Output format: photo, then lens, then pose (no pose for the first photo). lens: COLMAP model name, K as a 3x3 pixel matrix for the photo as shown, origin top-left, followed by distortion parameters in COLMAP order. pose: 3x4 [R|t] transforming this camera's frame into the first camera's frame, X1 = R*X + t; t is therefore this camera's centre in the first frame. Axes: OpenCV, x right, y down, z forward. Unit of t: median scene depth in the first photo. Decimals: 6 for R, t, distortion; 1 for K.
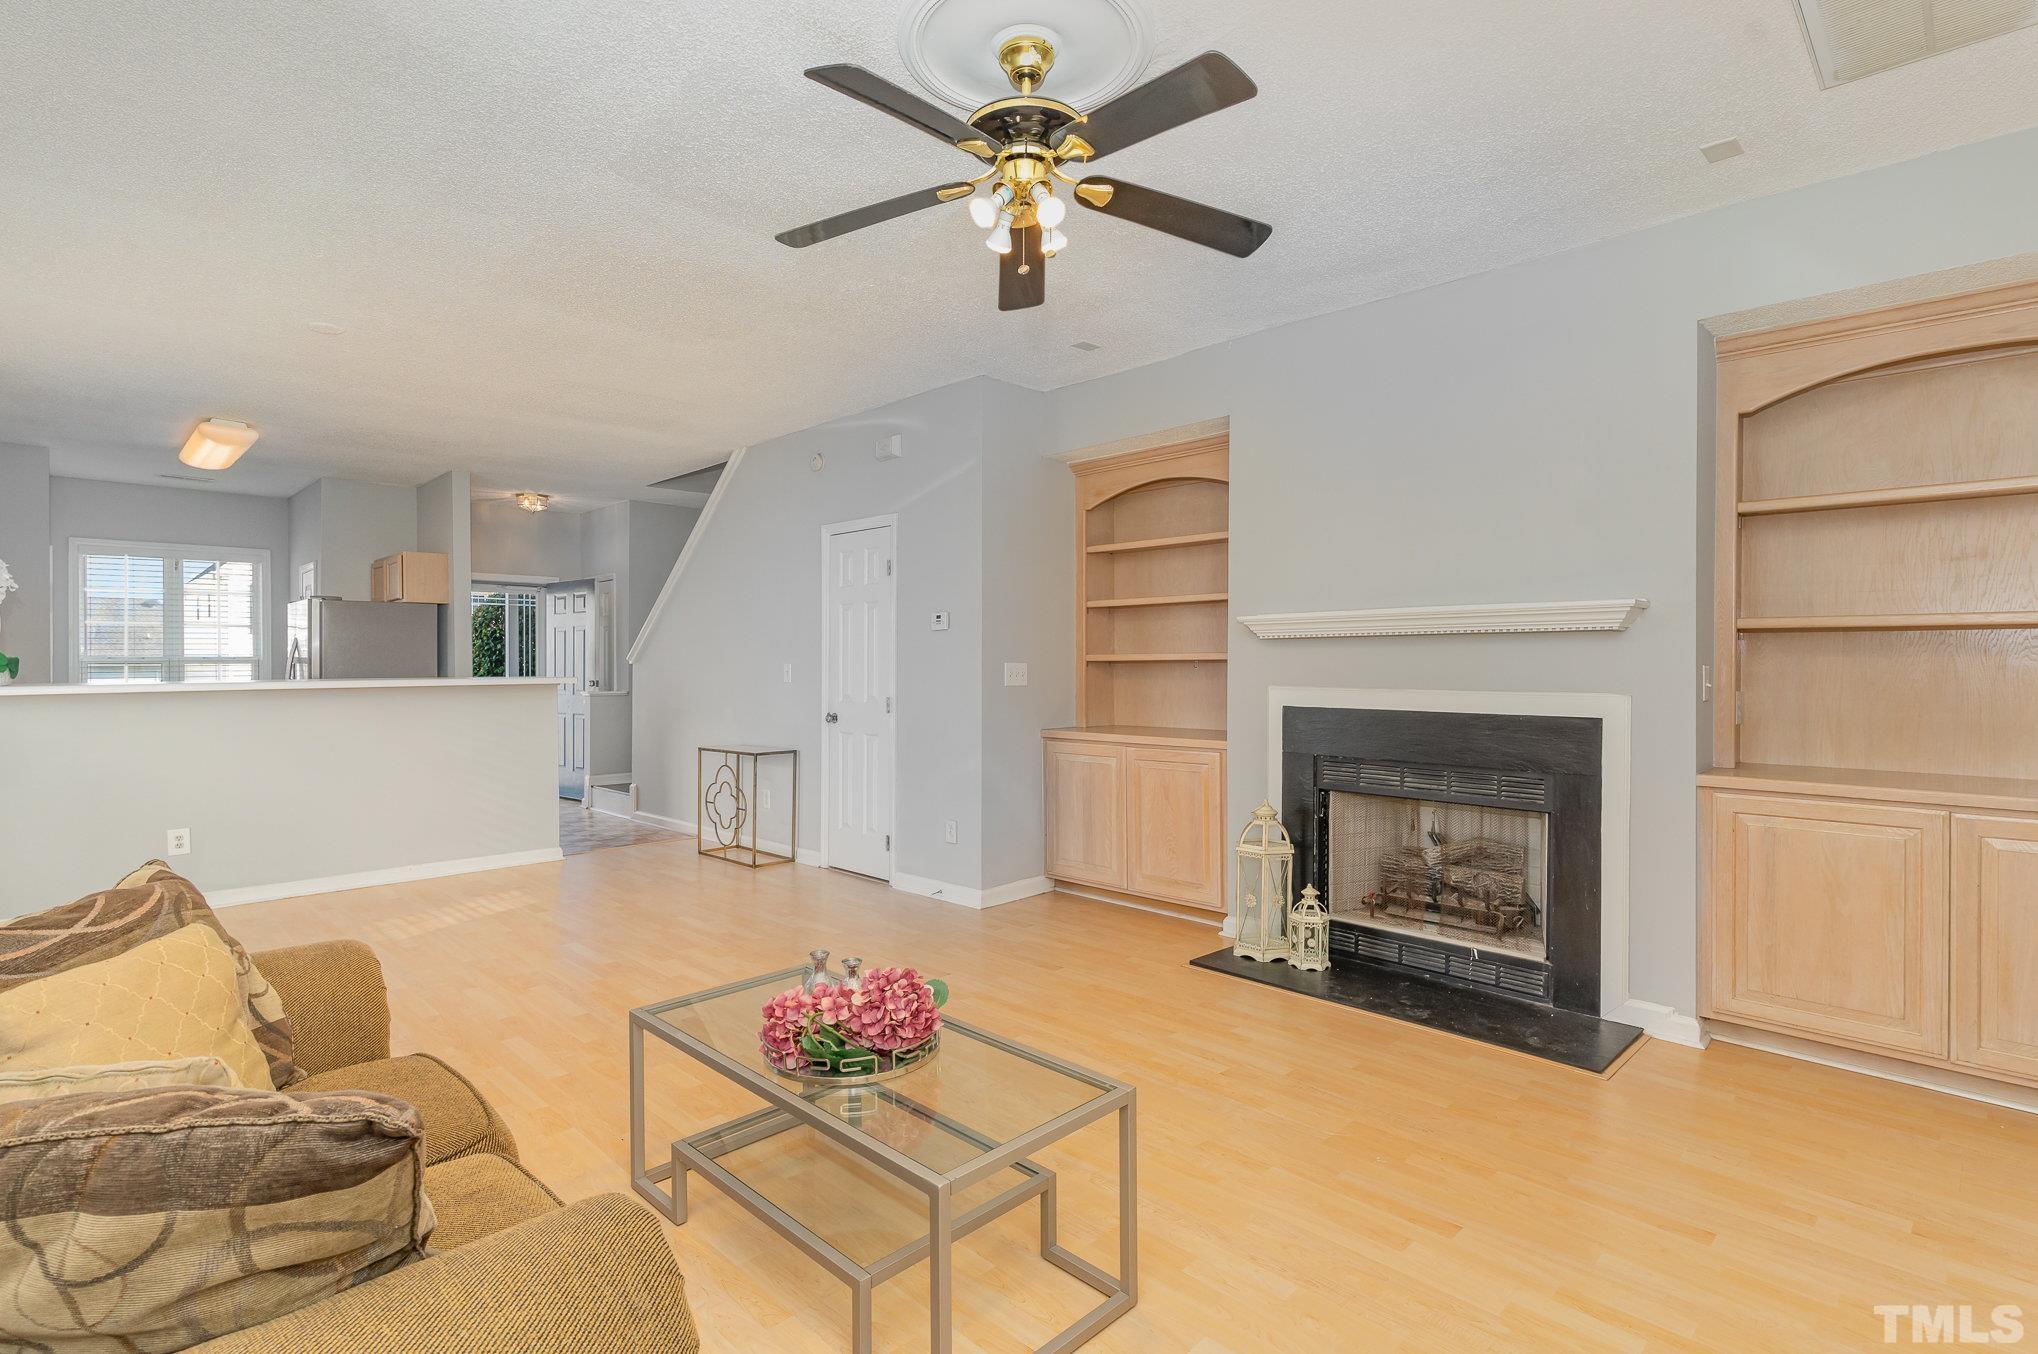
lens RADIAL K [[979.9, 0, 1019.0], [0, 979.9, 677.0], [0, 0, 1]] dist [-0.000443, 0.000254]
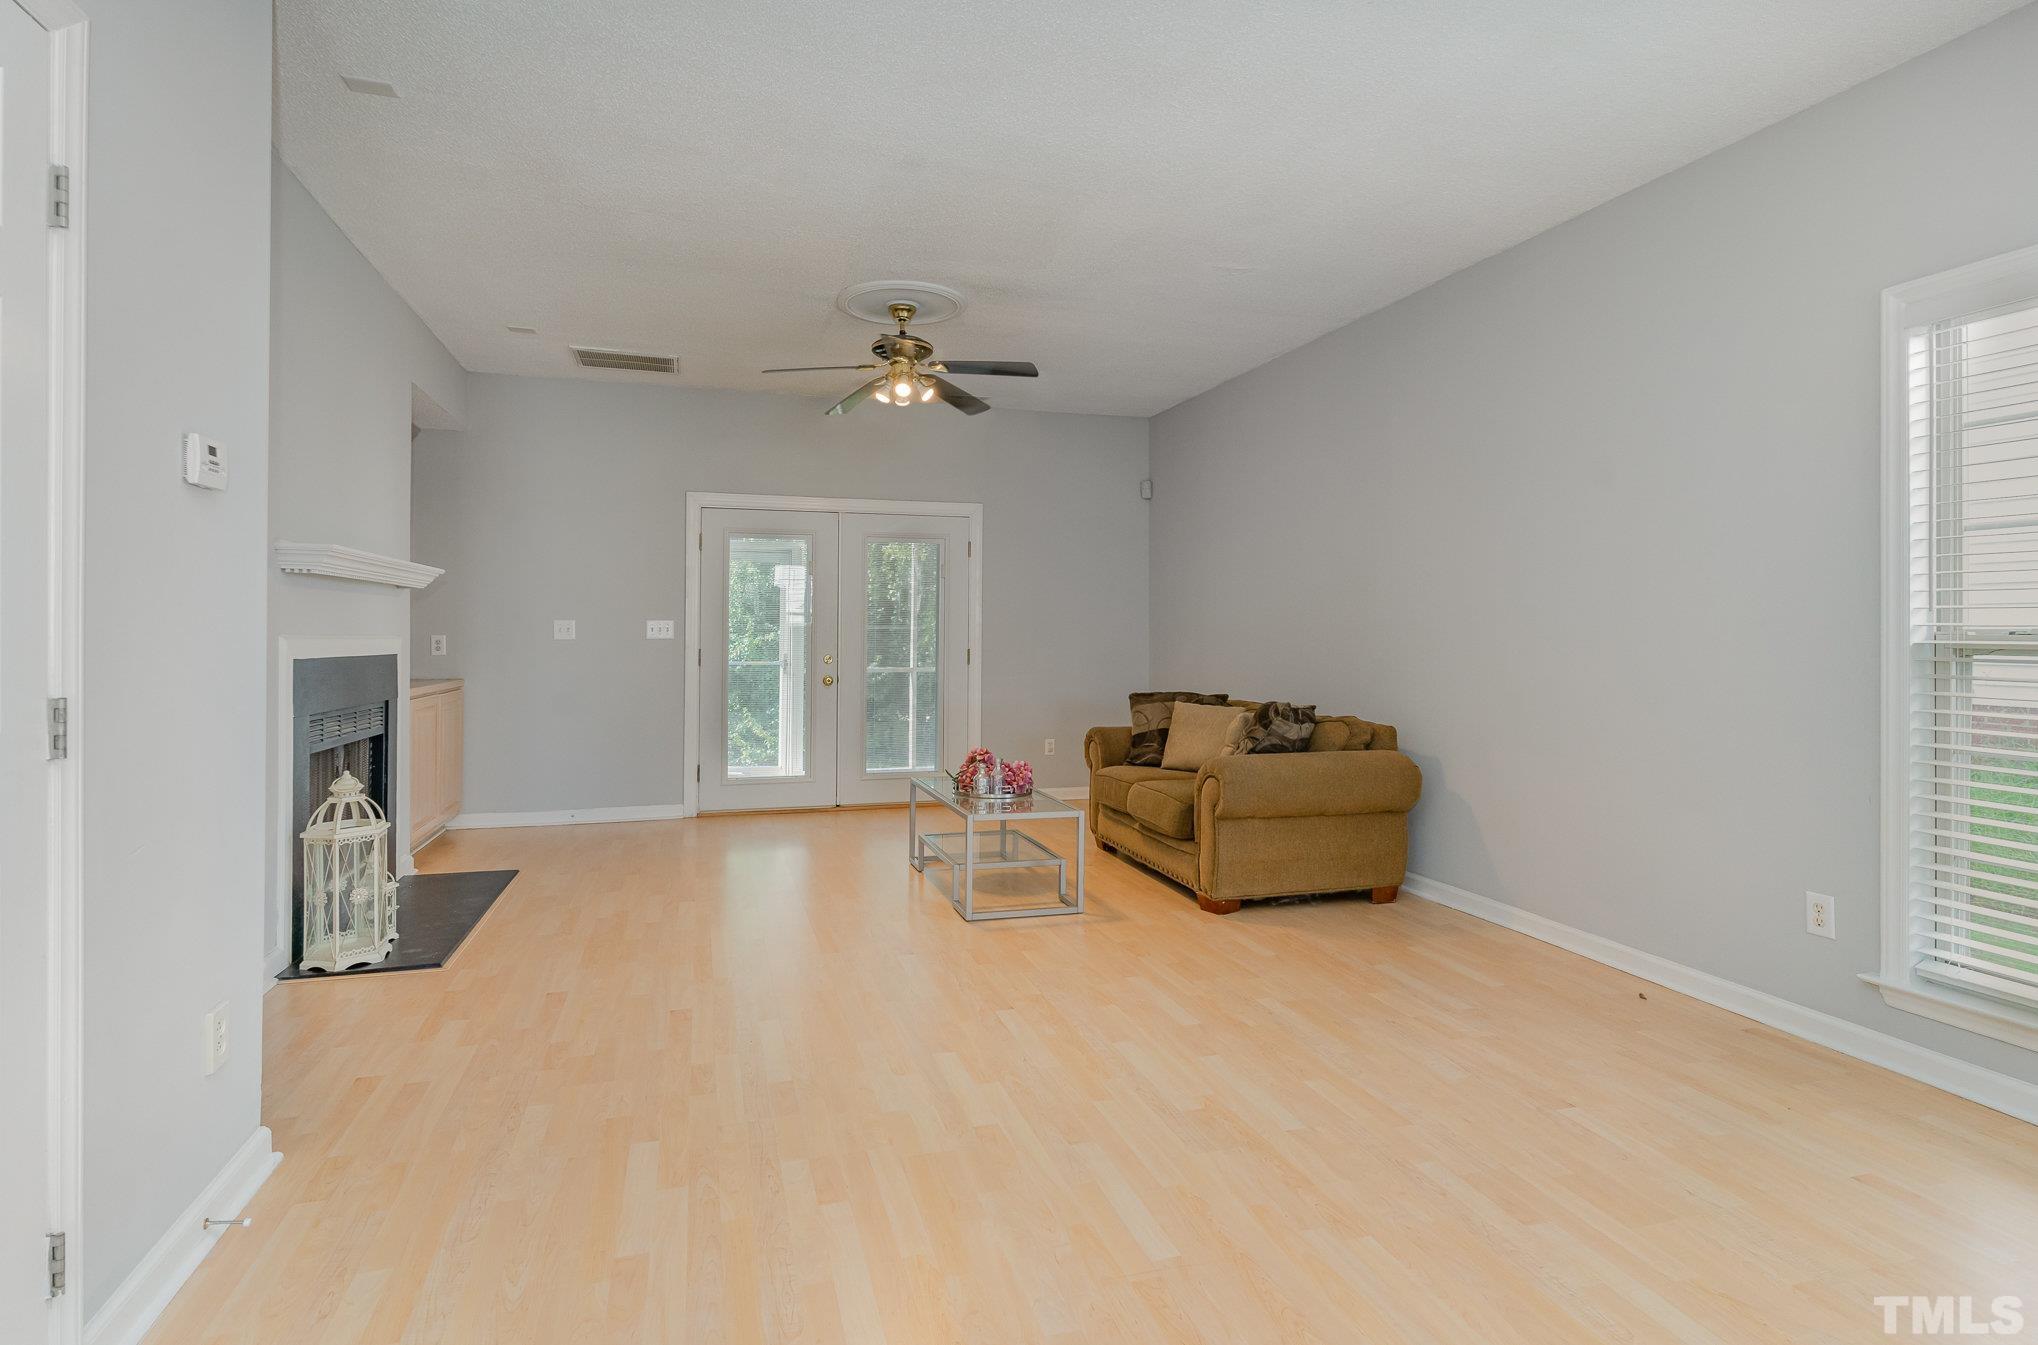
lens RADIAL K [[1020.4, 0, 1016.7], [0, 1020.4, 629.2], [0, 0, 1]] dist [-0.001735, -0.000178]
pose [[-0.883718, -0.000059, 0.468020, -0.649004], [0.001682, 0.999993, 0.003302, 0.005725], [-0.468017, 0.003705, -0.883711, 1.511169]]
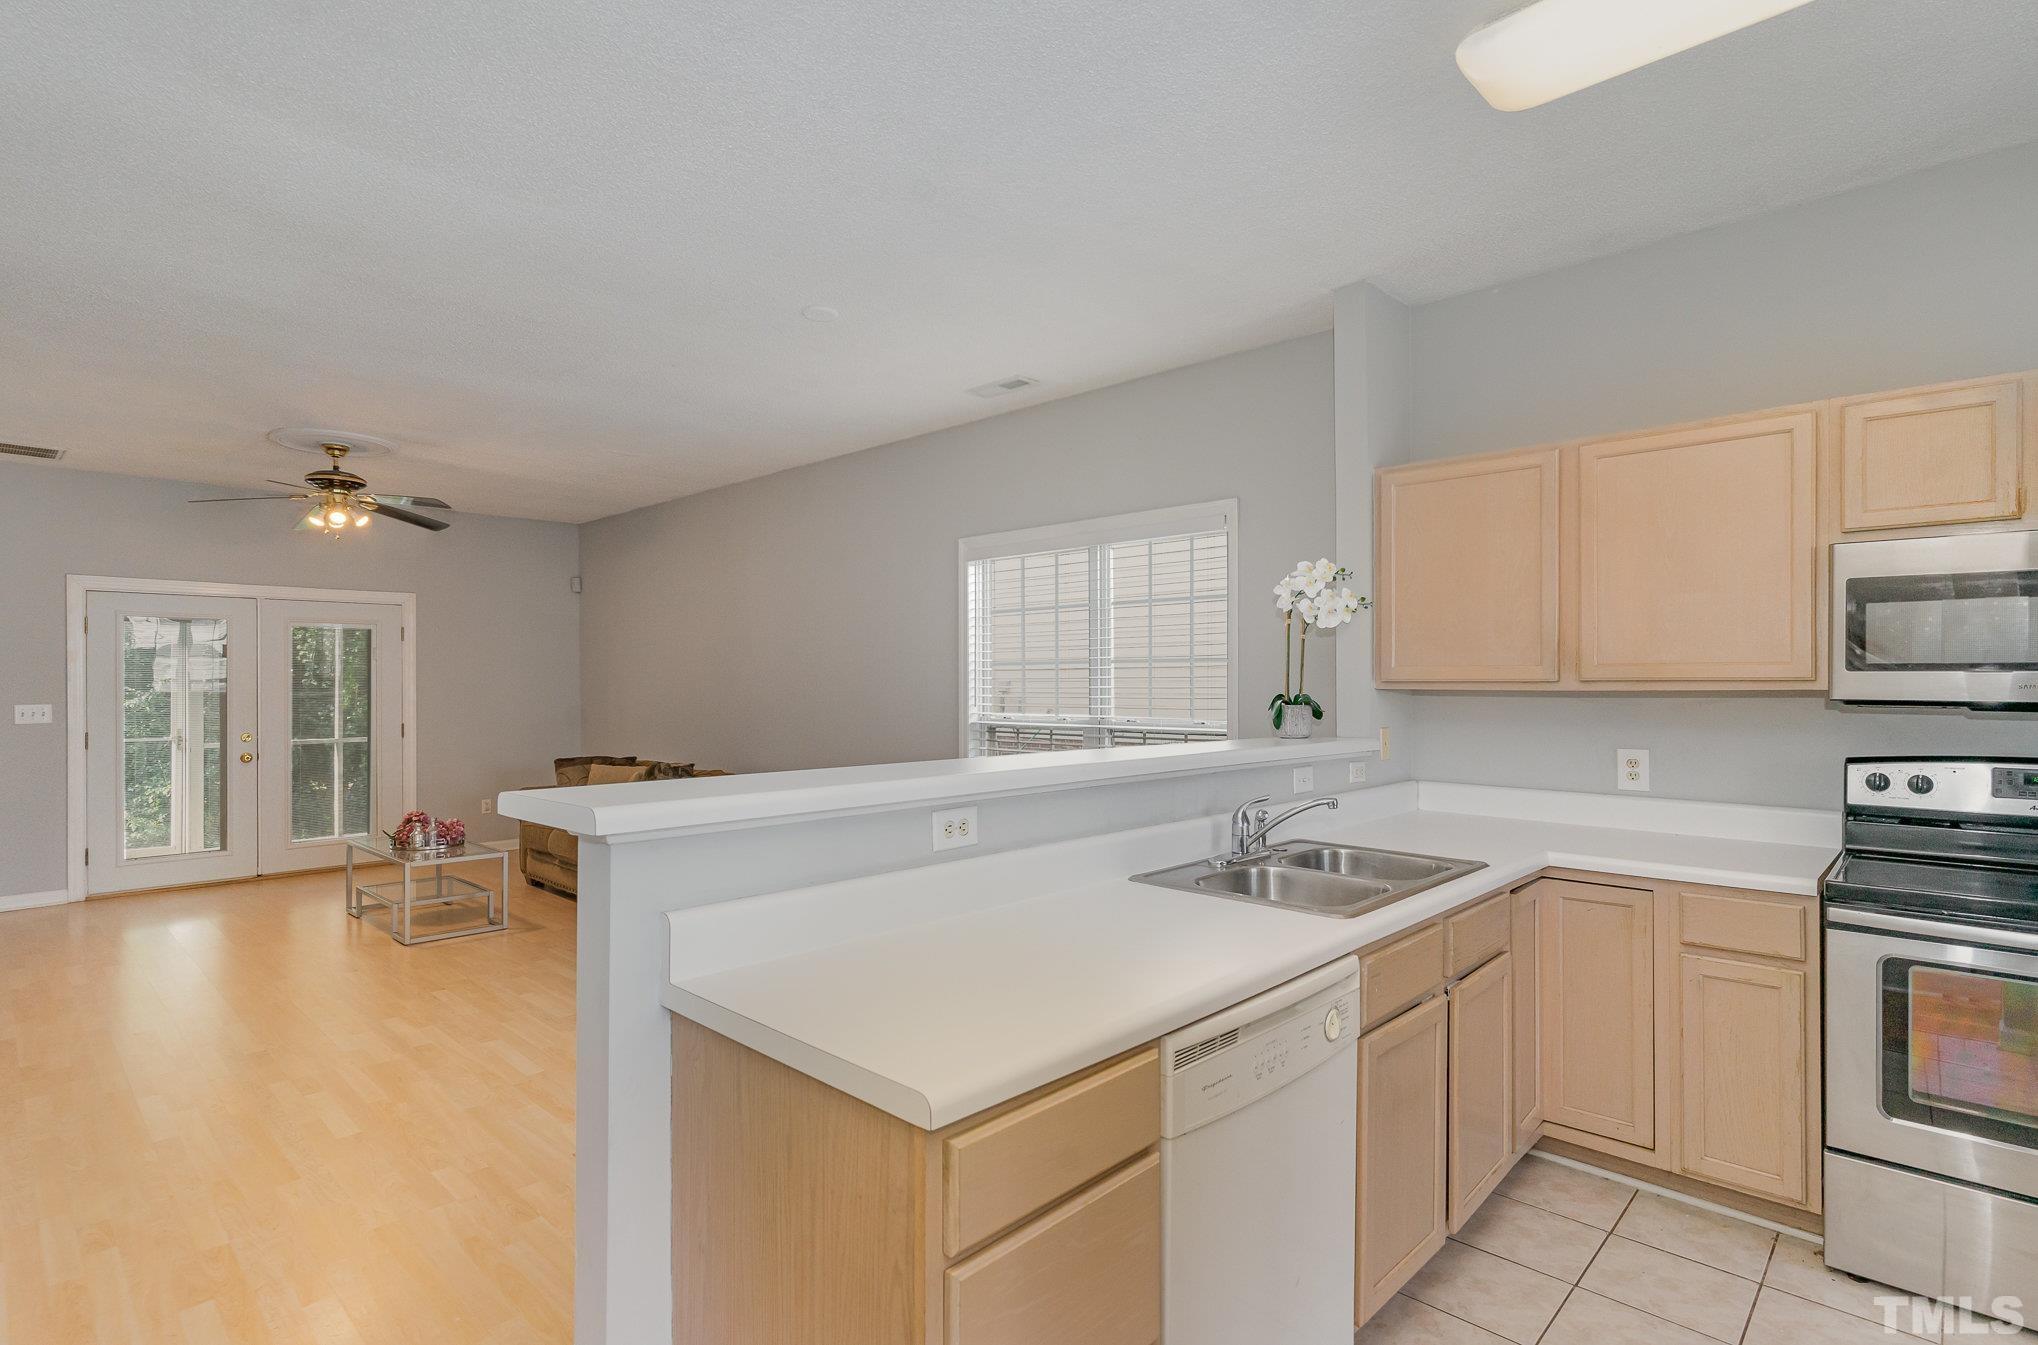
lens RADIAL K [[996.6, 0, 1014.7], [0, 996.6, 685.0], [0, 0, 1]] dist [0.002214, 0.000471]
pose [[-0.999789, 0.005956, -0.019656, -0.882410], [0.005701, 0.999899, 0.013007, -0.045148], [0.019731, 0.012892, -0.999722, 1.918785]]
